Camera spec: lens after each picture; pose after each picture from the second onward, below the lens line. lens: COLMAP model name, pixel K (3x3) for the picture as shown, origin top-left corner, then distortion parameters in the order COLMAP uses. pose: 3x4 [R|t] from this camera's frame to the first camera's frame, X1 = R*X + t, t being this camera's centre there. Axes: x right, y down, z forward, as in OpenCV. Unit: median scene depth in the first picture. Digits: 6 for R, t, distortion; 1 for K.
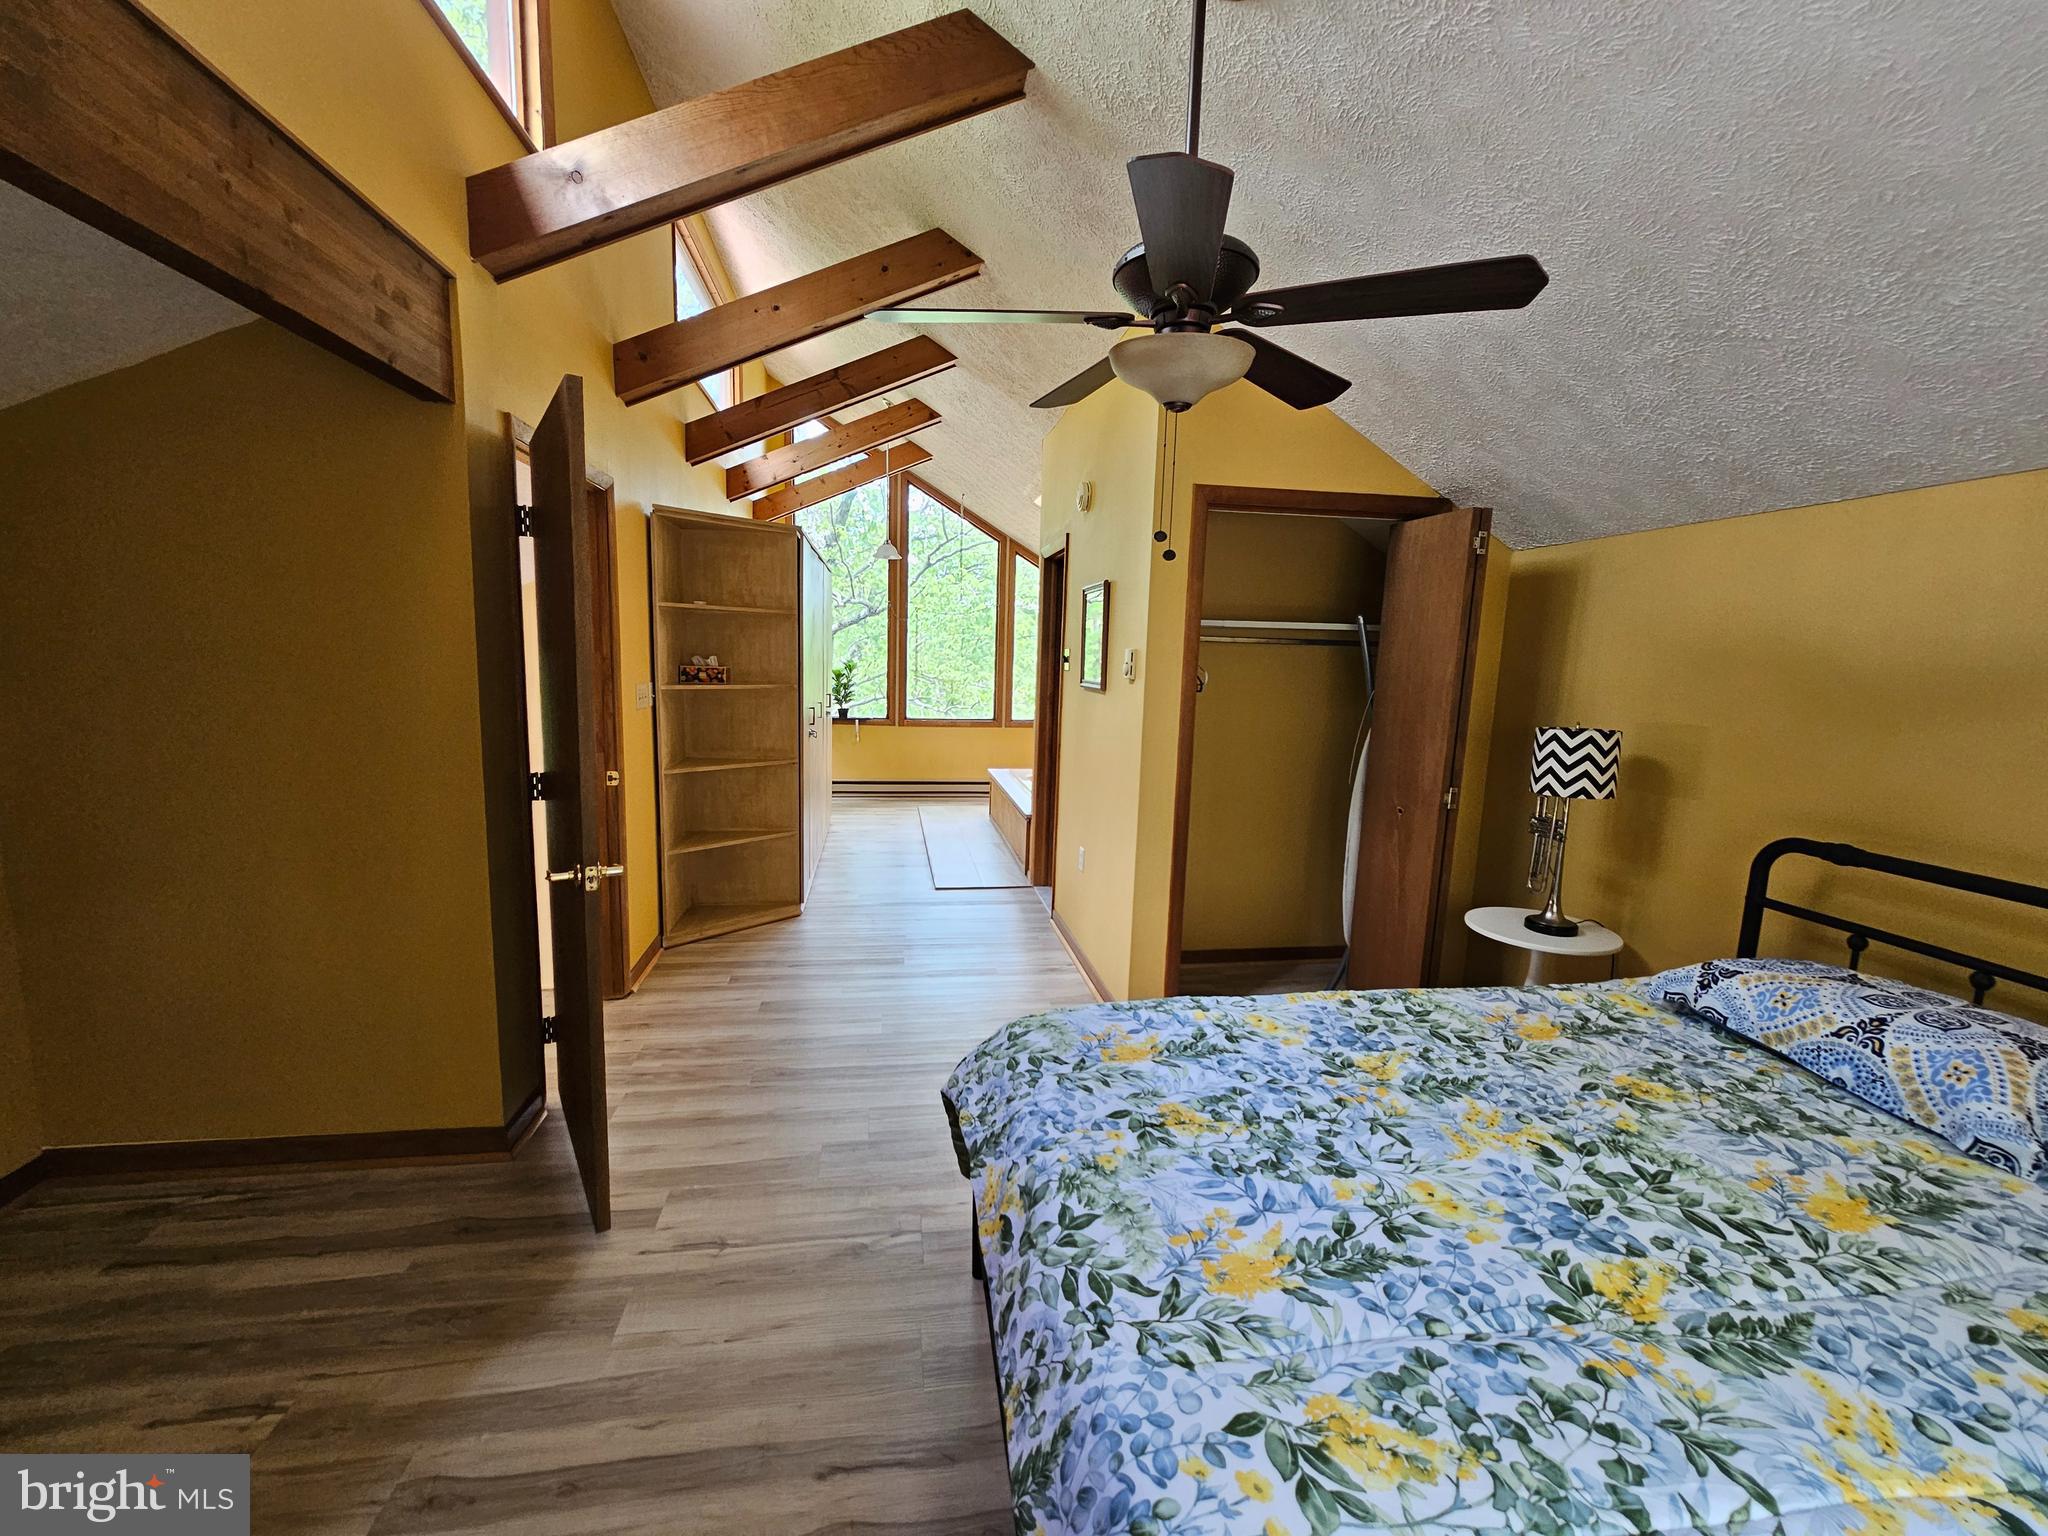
lens RADIAL K [[839.5, 0, 1016.1], [0, 839.5, 769.2], [0, 0, 1]] dist [0.000840, -0.001361]
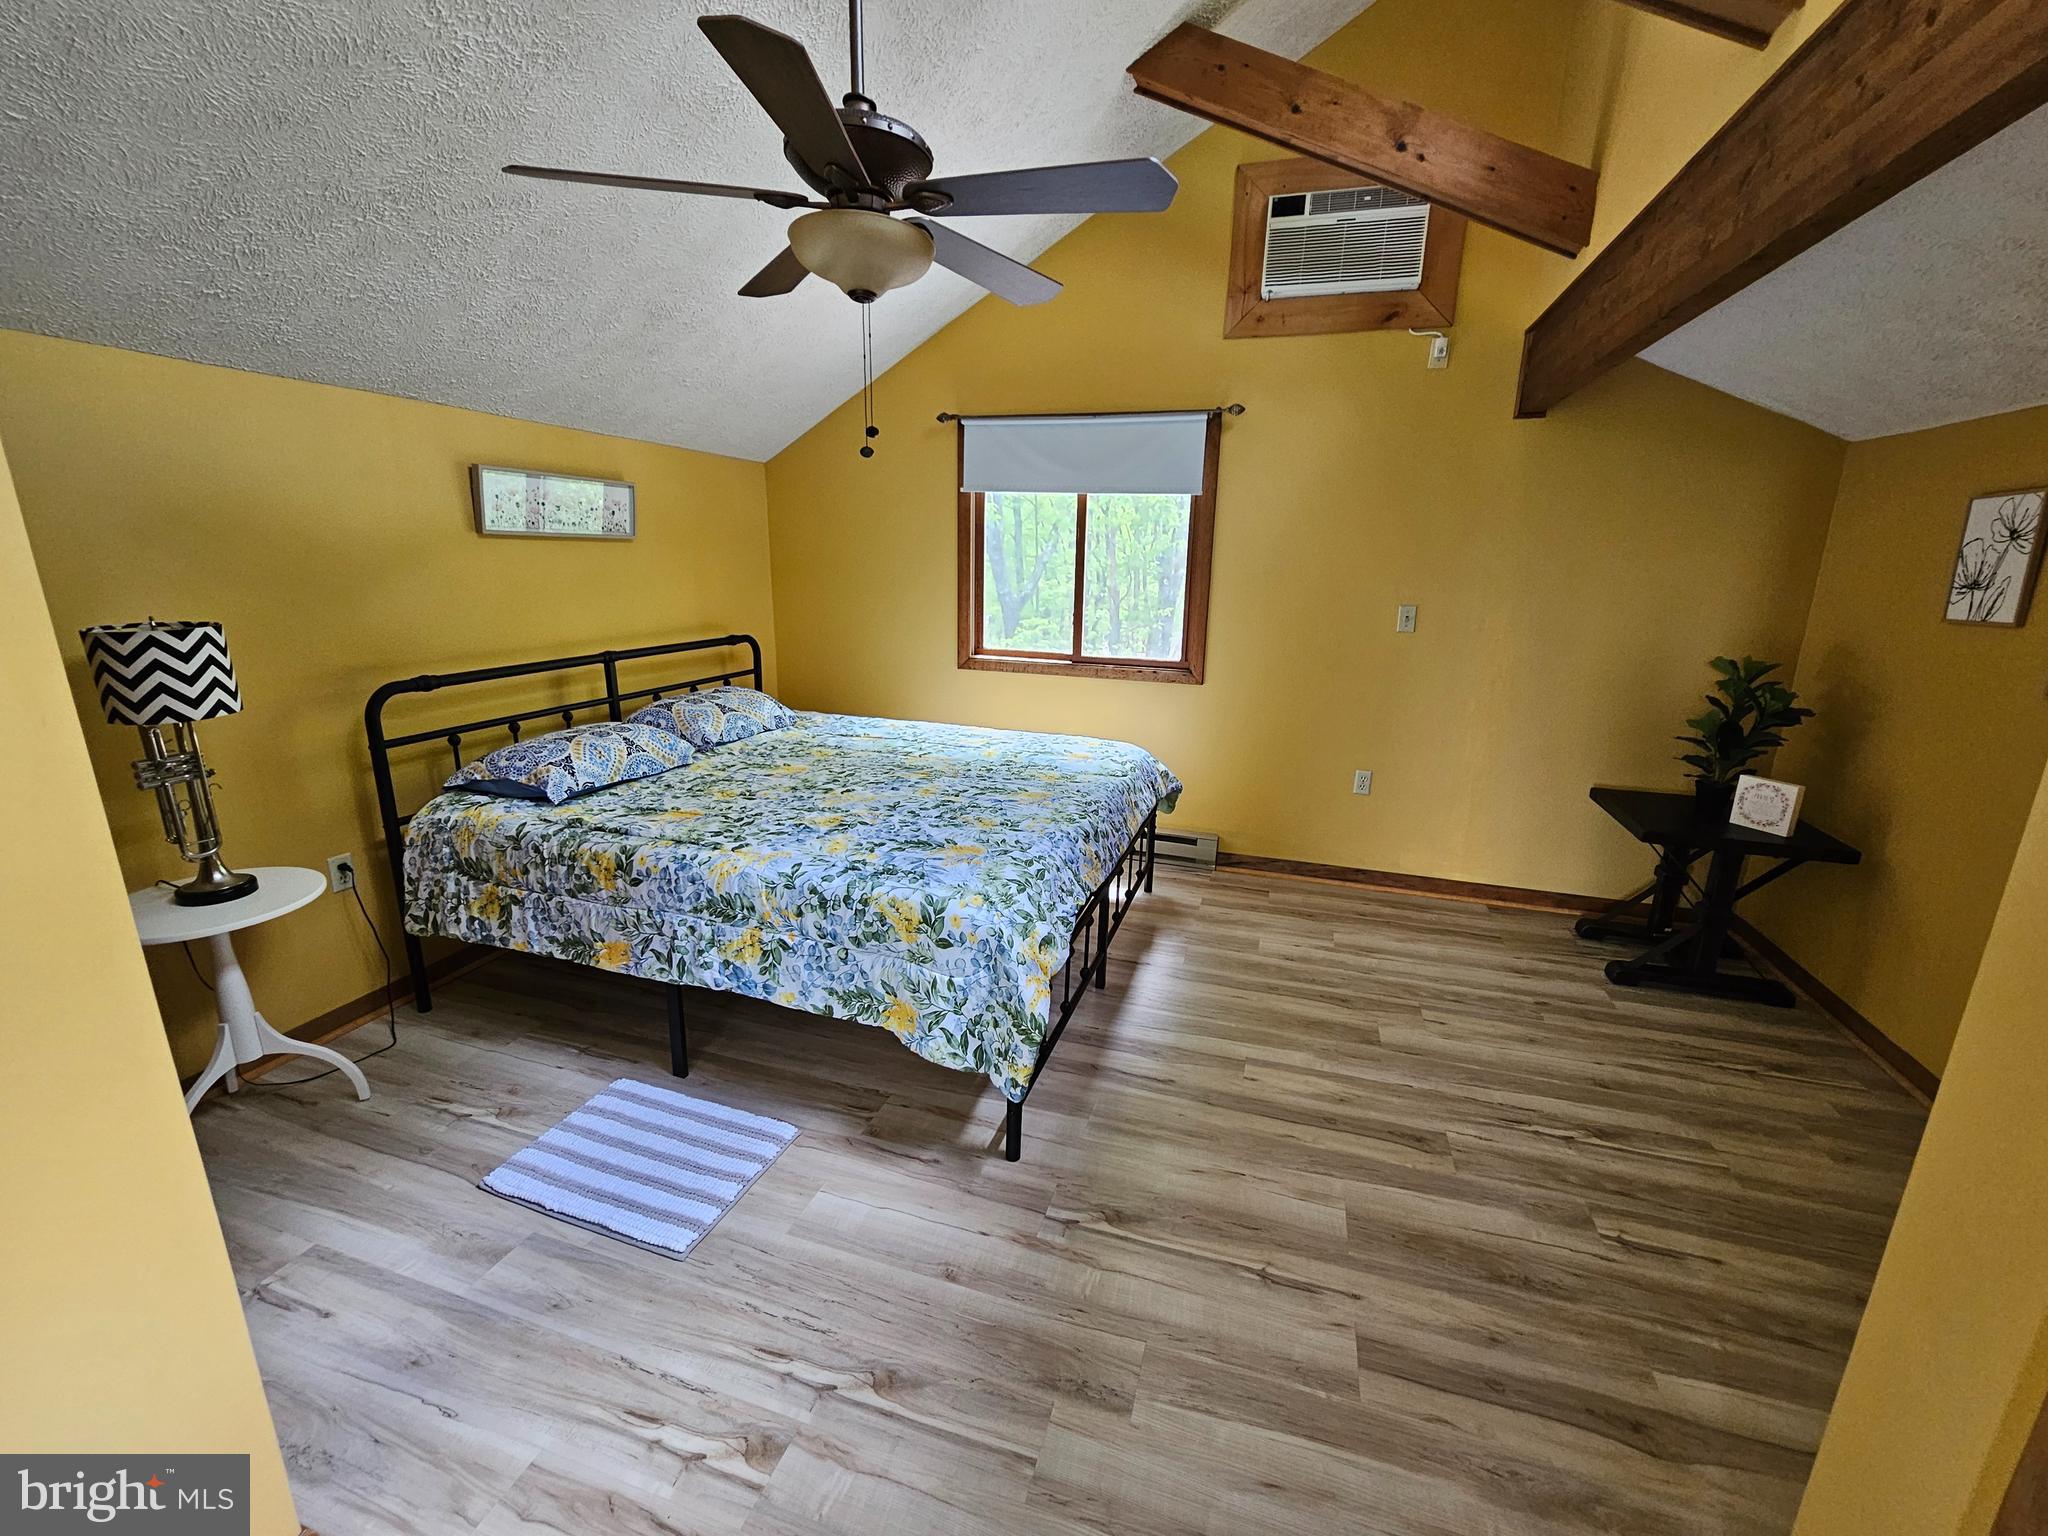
lens RADIAL K [[839.5, 0, 1022.7], [0, 839.5, 770.3], [0, 0, 1]] dist [0.000840, -0.001361]
pose [[-0.892789, -0.151895, 0.424094, -0.540887], [0.023864, 0.924168, 0.381241, -0.319235], [-0.449842, 0.350488, -0.821462, 2.150935]]
